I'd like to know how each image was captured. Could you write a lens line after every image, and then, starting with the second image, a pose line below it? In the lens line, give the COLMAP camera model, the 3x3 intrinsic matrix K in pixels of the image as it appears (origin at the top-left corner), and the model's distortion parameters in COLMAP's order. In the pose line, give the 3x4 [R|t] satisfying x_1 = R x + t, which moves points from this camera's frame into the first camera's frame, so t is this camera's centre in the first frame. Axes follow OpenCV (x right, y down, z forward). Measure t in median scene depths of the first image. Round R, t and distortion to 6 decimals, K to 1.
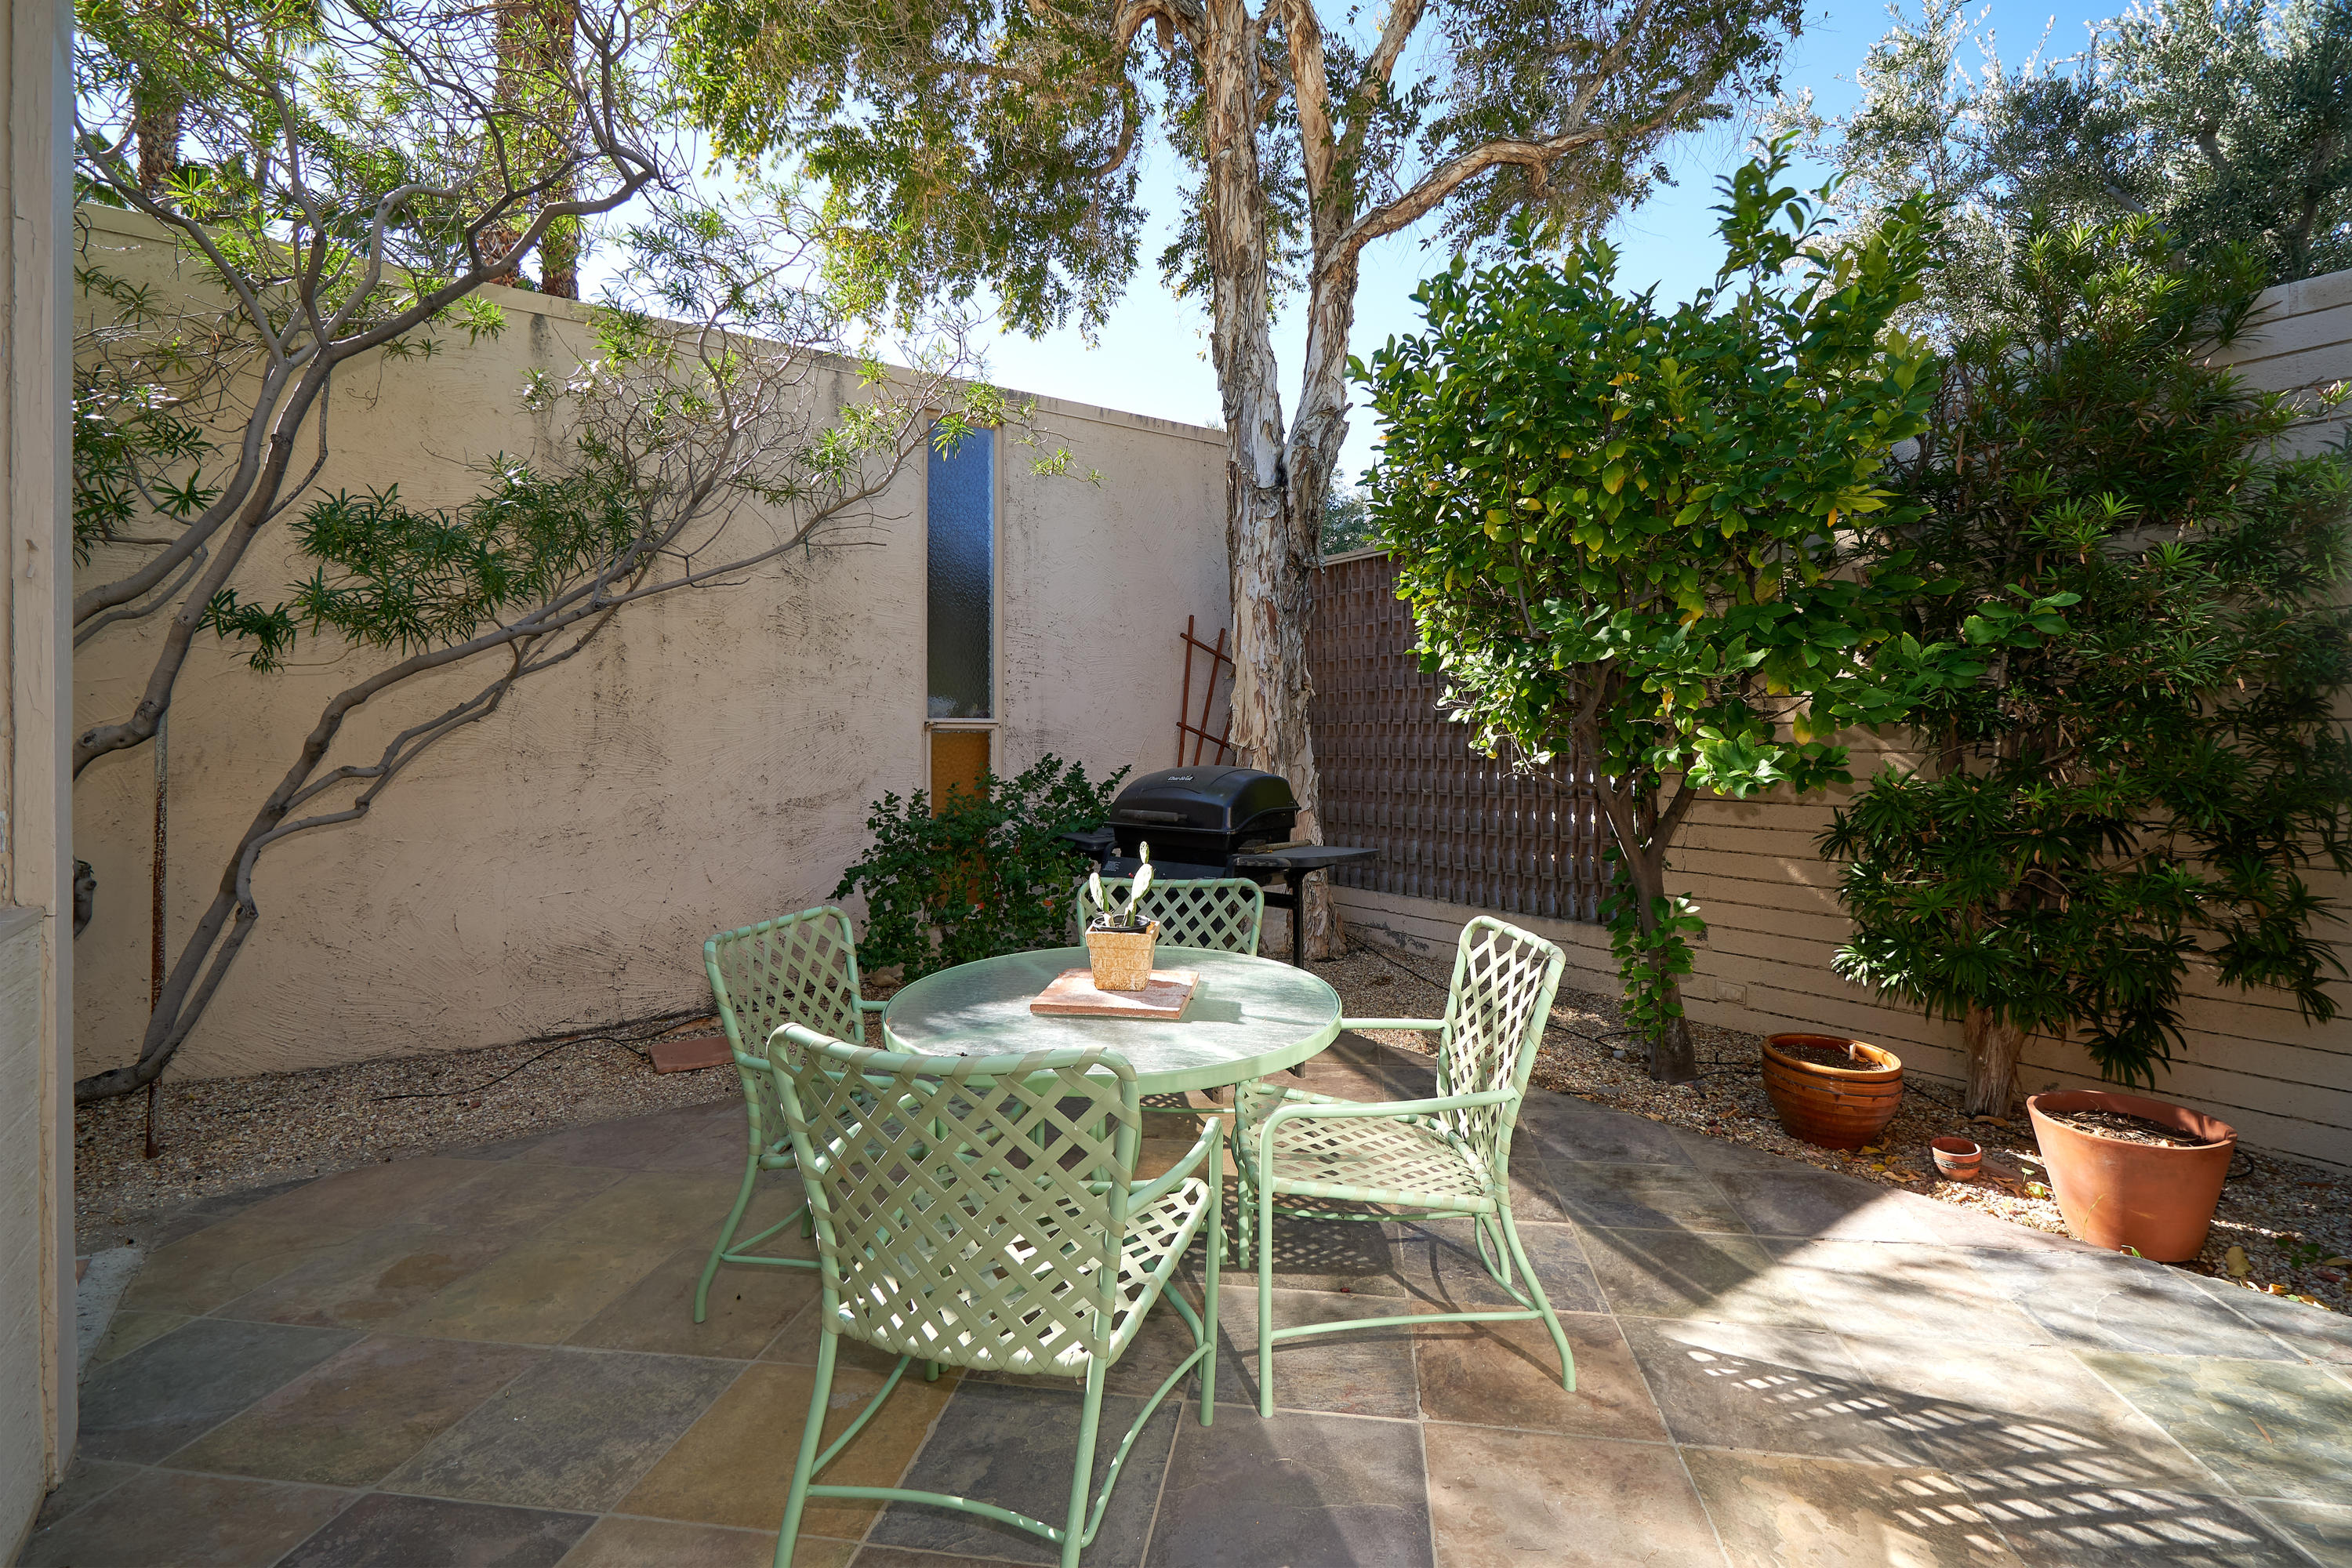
lens RADIAL K [[1084.3, 0, 1176.0], [0, 1084.3, 784.0], [0, 0, 1]] dist [0.002416, 0.000369]
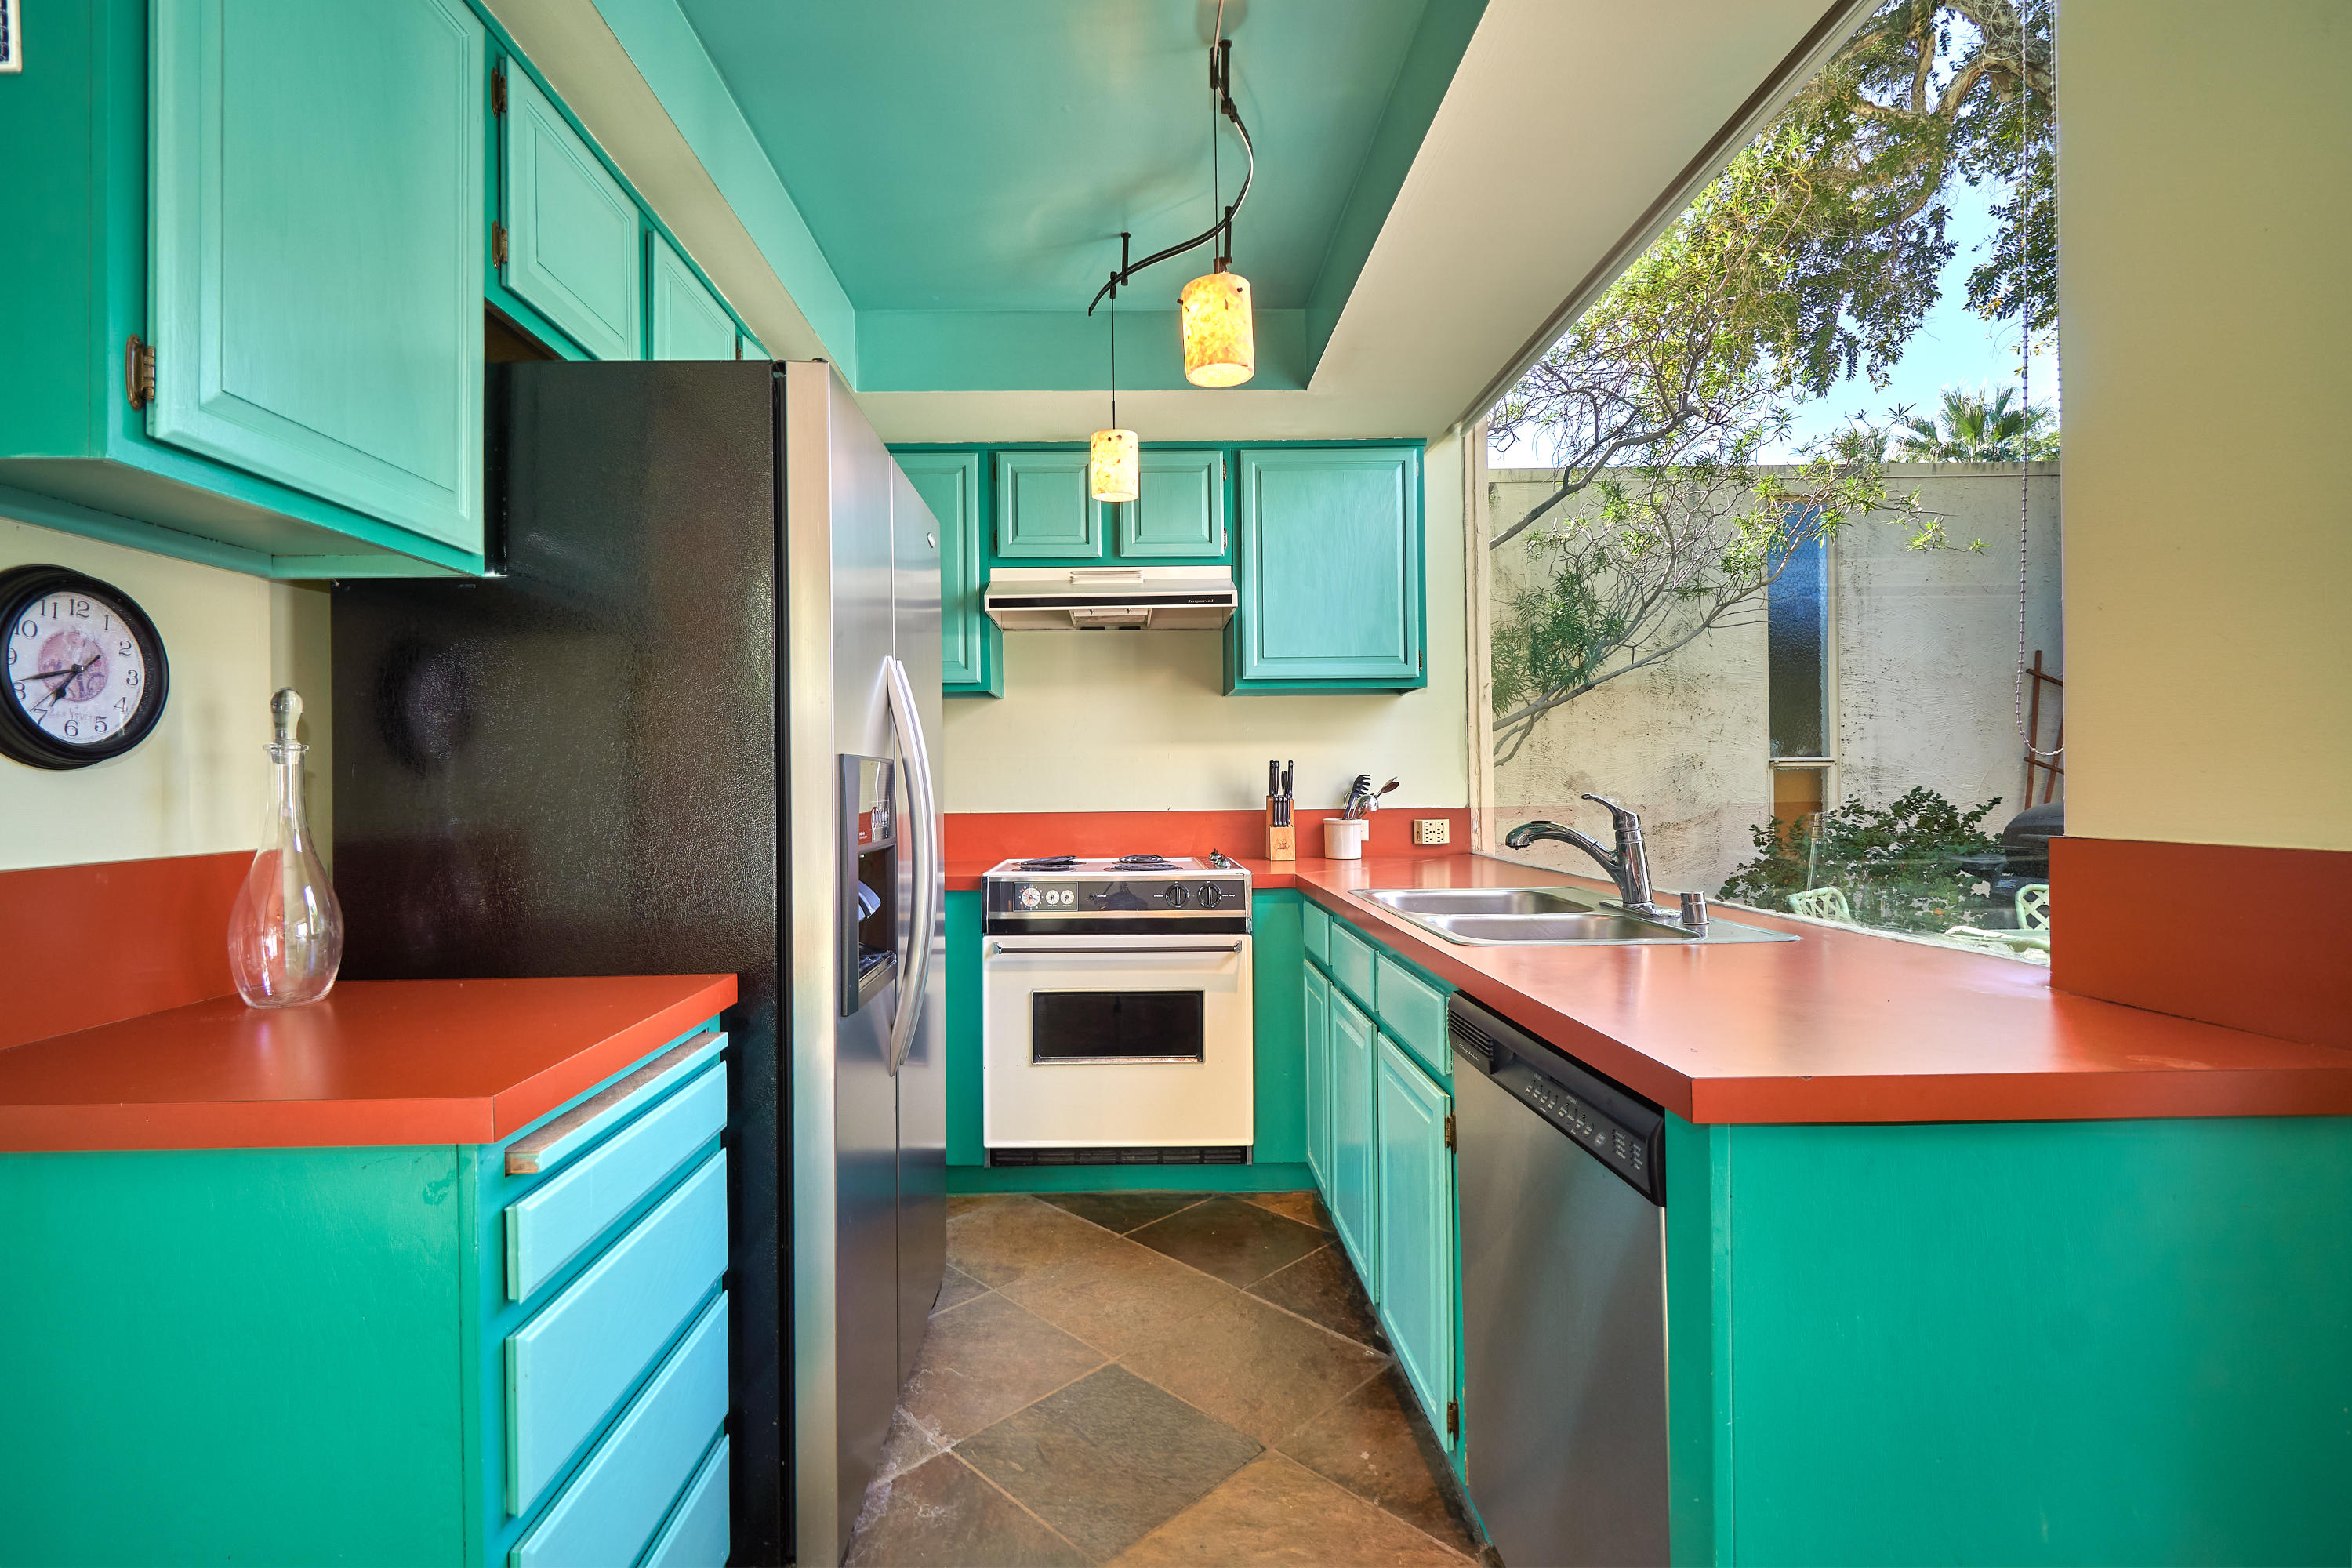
lens RADIAL K [[1084.3, 0, 1176.0], [0, 1084.3, 784.0], [0, 0, 1]] dist [0.002416, 0.000369]
pose [[0.831023, -0.004628, -0.556219, -0.070484], [-0.015560, 0.999381, -0.031563, 0.009515], [0.556021, 0.034885, 0.830436, -0.213911]]
